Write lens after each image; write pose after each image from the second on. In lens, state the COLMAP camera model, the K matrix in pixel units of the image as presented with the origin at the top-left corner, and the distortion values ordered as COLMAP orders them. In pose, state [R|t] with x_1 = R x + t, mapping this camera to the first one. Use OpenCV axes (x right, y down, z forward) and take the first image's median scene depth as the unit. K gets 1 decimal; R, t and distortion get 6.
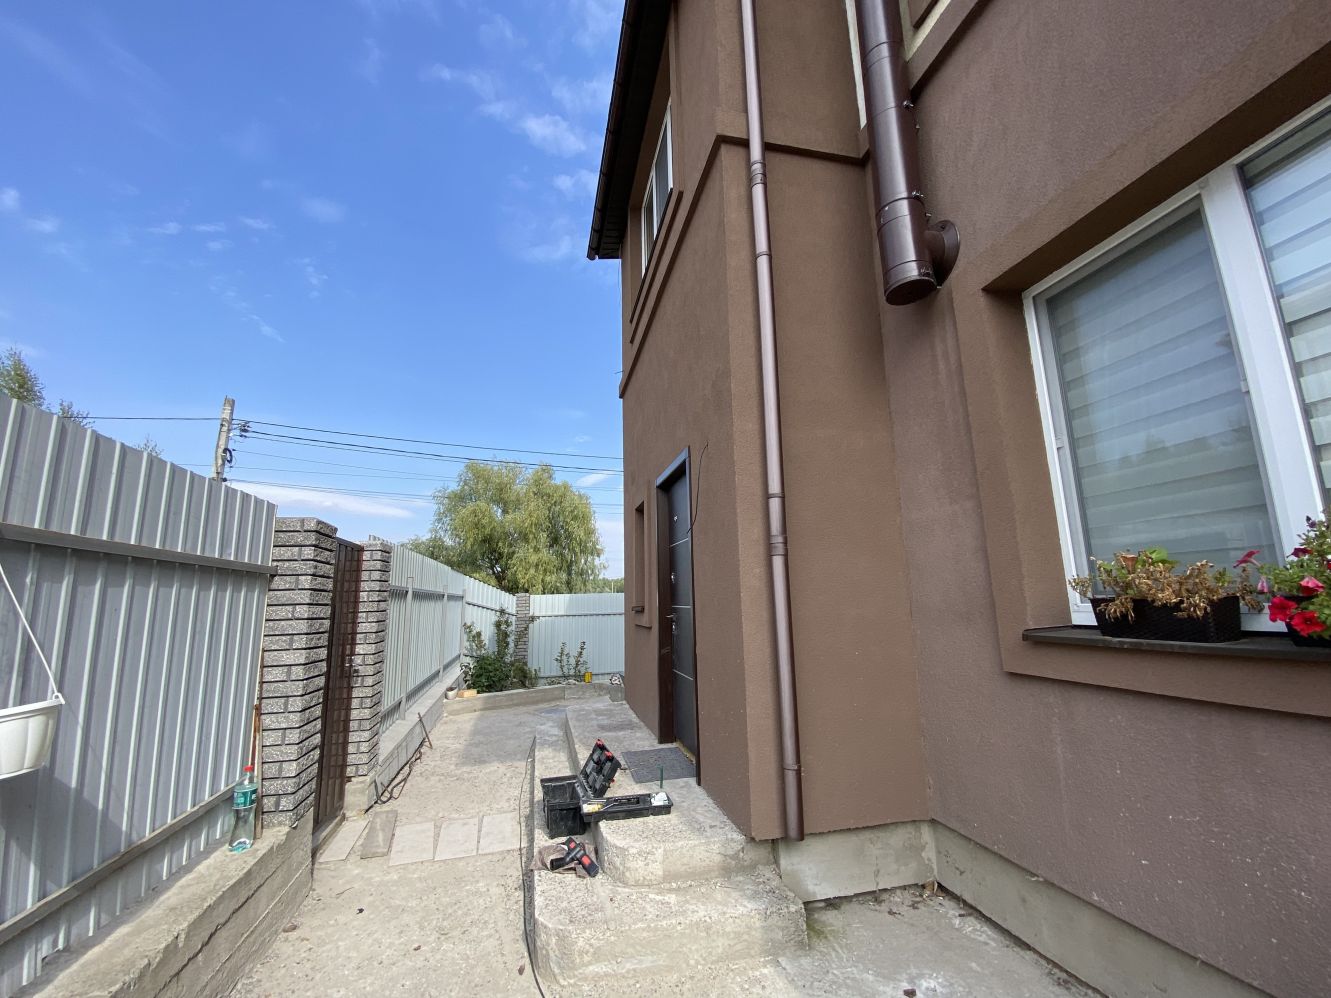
lens RADIAL K [[534.9, 0, 665.5], [0, 534.9, 499.0], [0, 0, 1]] dist [0.008030, -0.013997]
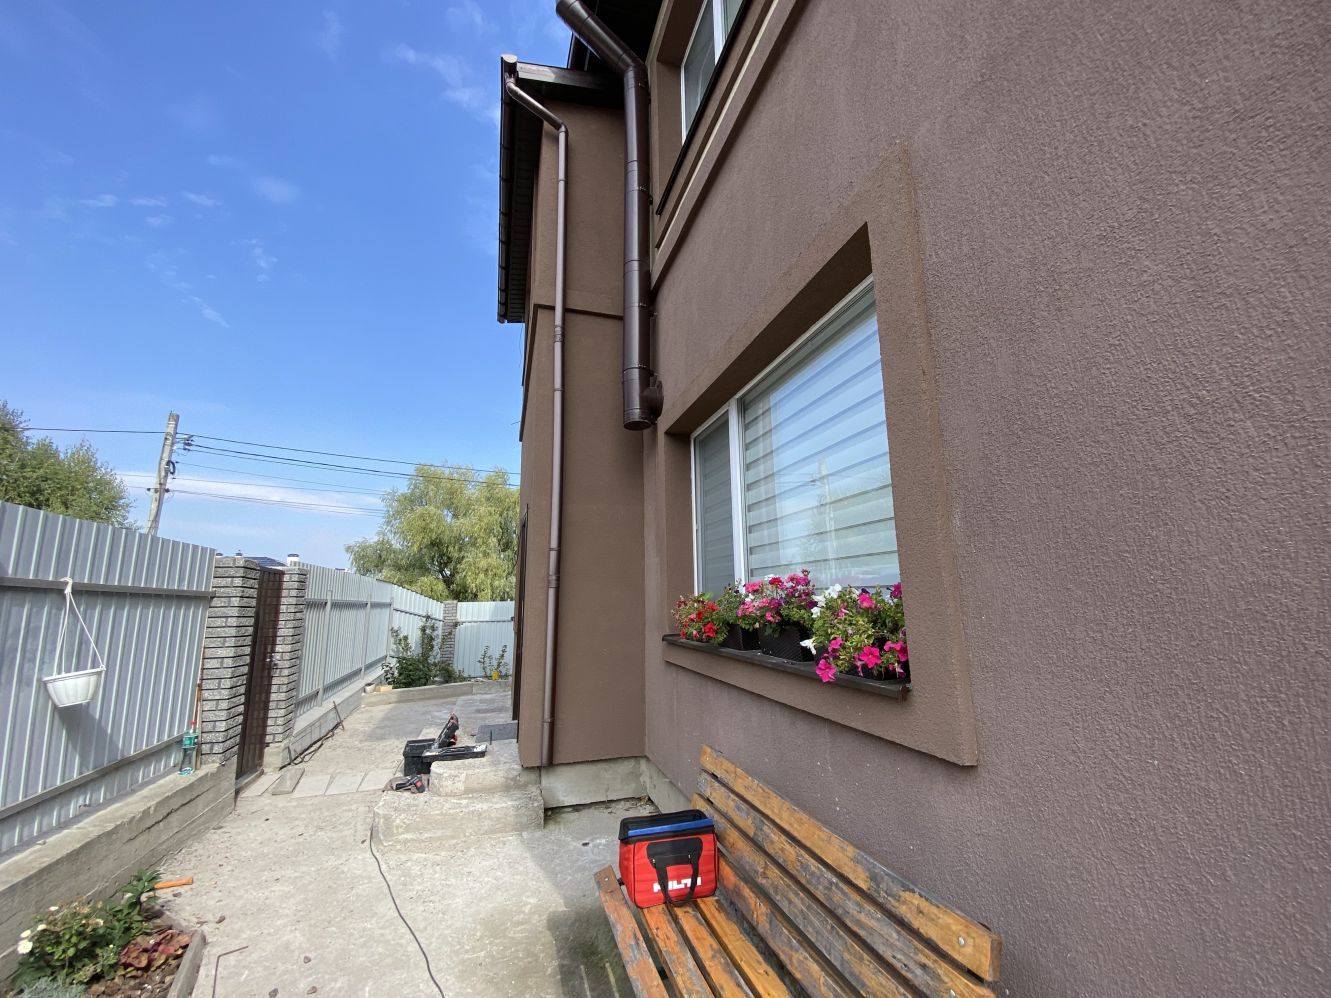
lens RADIAL K [[534.9, 0, 665.5], [0, 534.9, 499.0], [0, 0, 1]] dist [0.008030, -0.013997]
pose [[0.997407, 0.022290, 0.068421, 0.359586], [-0.021766, 0.999728, -0.008394, -0.125681], [-0.068590, 0.006883, 0.997621, -0.493326]]
